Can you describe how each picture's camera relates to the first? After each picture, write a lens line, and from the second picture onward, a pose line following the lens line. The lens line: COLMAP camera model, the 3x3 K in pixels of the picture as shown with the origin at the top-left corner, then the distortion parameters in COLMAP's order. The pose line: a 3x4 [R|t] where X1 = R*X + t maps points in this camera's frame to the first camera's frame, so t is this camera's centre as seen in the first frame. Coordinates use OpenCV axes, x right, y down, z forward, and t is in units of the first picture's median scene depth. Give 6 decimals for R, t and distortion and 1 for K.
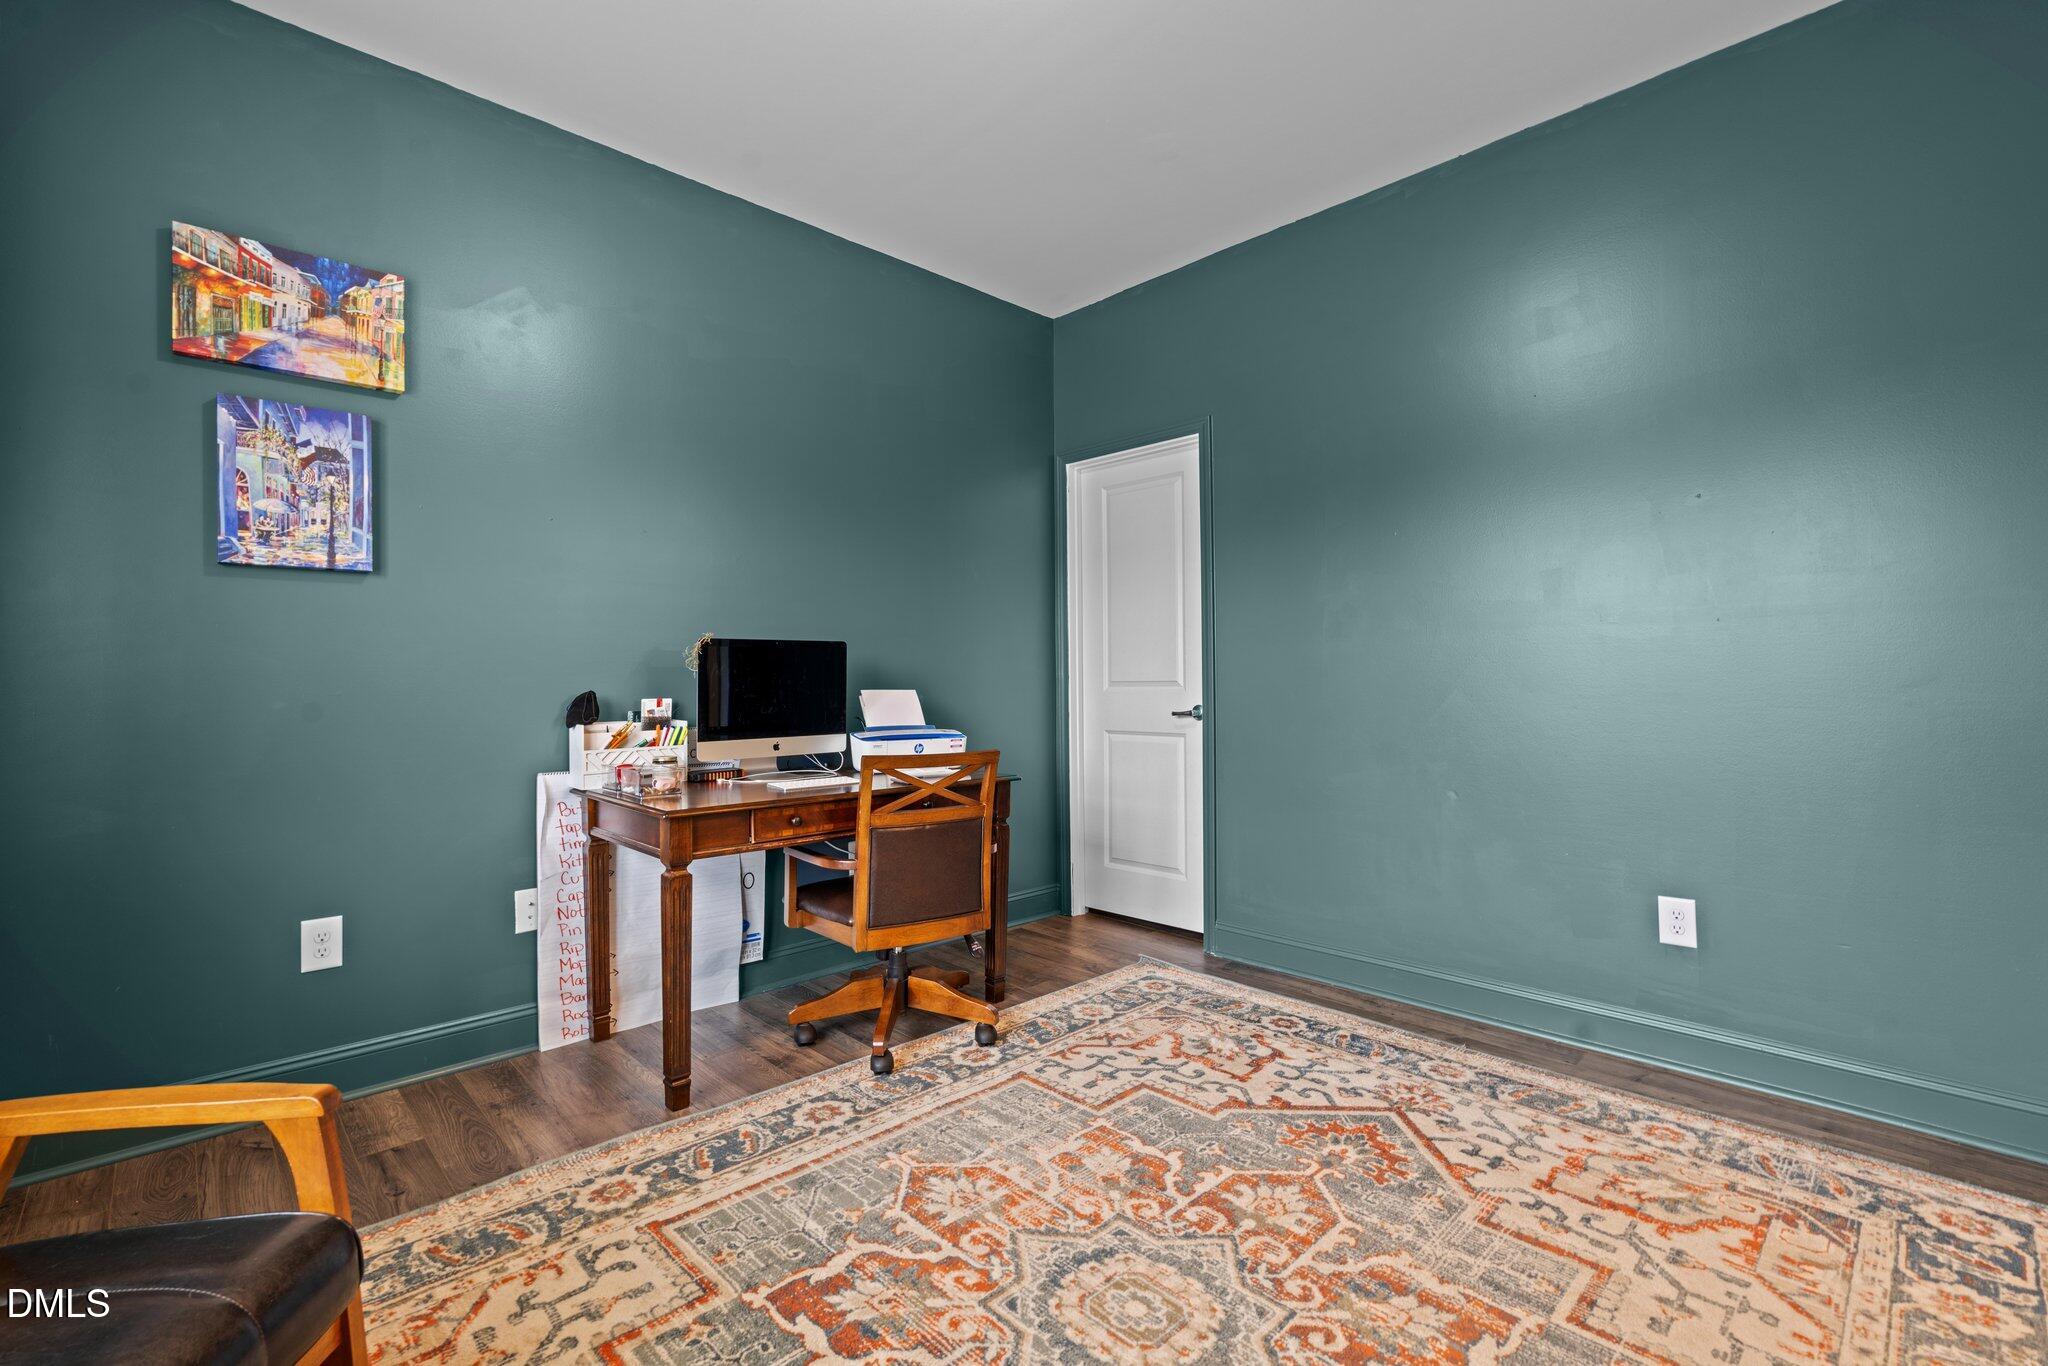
lens RADIAL K [[903.5, 0, 1024.0], [0, 903.5, 683.0], [0, 0, 1]] dist [-0.011896, 0.001704]
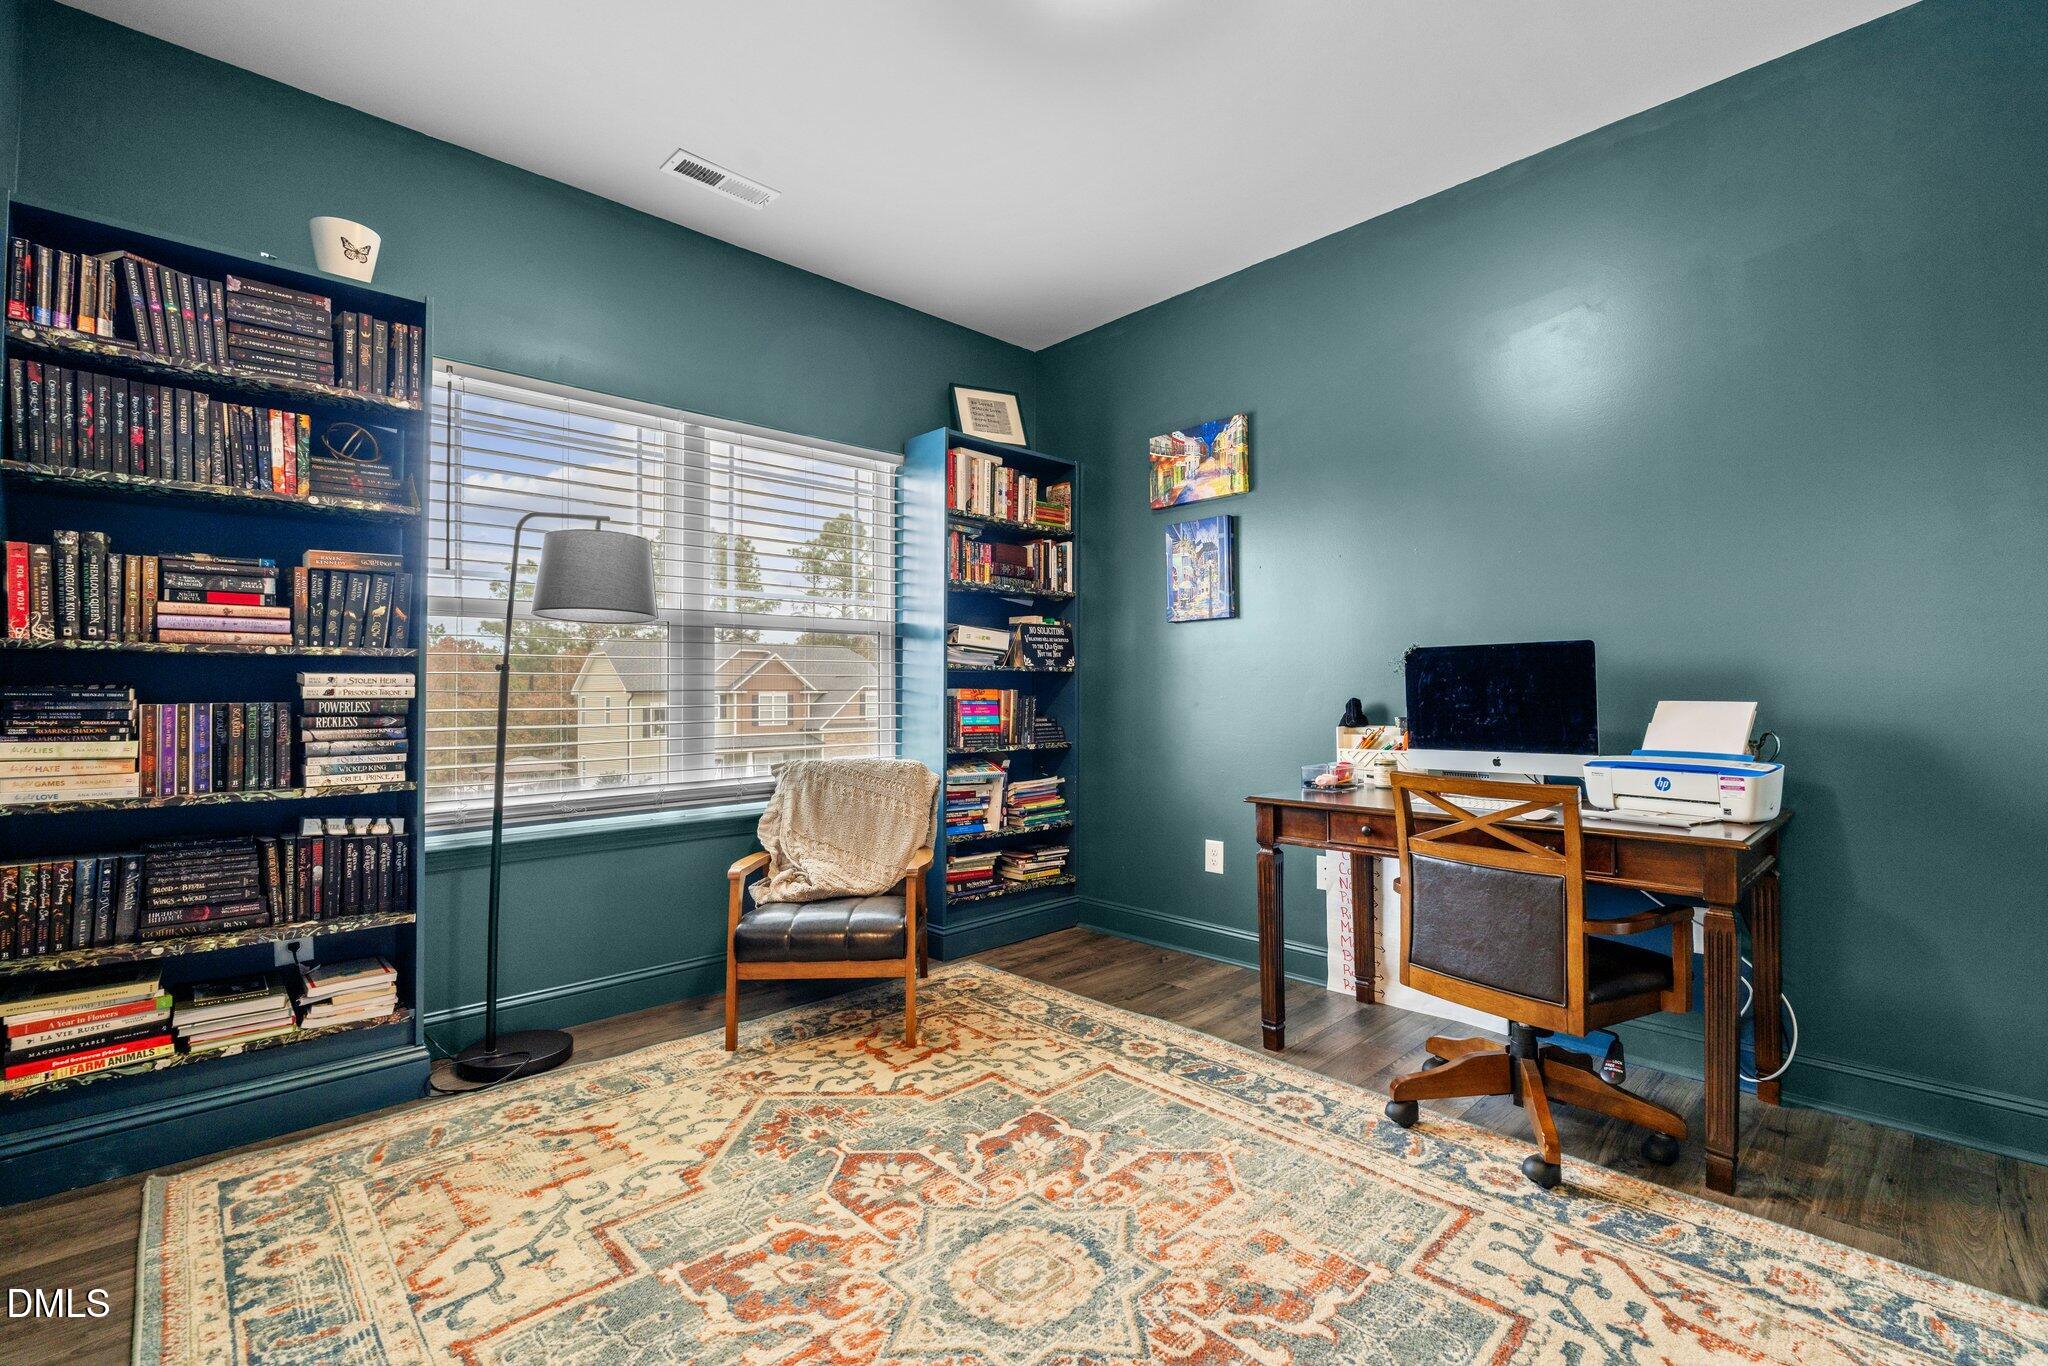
lens RADIAL K [[910.6, 0, 1024.0], [0, 910.6, 683.0], [0, 0, 1]] dist [-0.004079, -0.000526]
pose [[-0.005993, -0.004783, -0.999971, 0.854009], [0.002057, 0.999986, -0.004796, -0.007321], [0.999980, -0.002086, -0.005983, 0.703067]]
